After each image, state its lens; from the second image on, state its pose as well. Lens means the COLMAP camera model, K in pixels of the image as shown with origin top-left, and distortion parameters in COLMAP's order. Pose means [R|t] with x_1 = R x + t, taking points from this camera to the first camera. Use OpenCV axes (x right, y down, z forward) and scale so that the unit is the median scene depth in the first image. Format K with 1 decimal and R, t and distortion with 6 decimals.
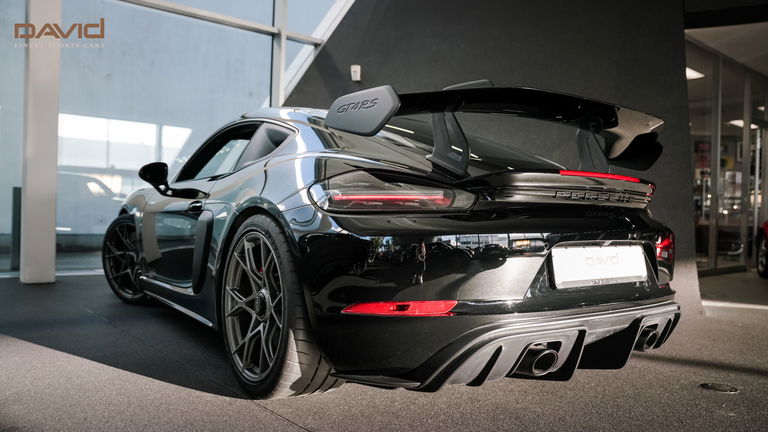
lens RADIAL K [[589.8, 0, 384.0], [0, 589.8, 216.0], [0, 0, 1]] dist [-0.060715, 0.005429]
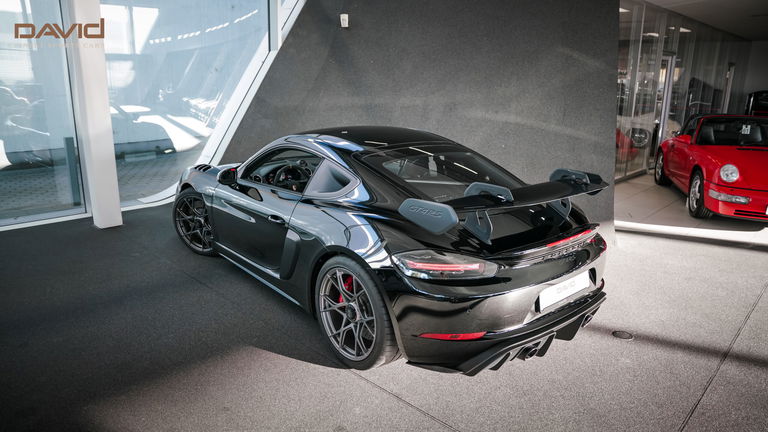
lens RADIAL K [[525.2, 0, 384.0], [0, 525.2, 216.0], [0, 0, 1]] dist [-0.159395, 0.101232]
pose [[0.995923, -0.034747, 0.083241, -0.216970], [0.012082, 0.965898, 0.258641, -0.425364], [-0.089389, -0.256581, 0.962380, -0.254584]]
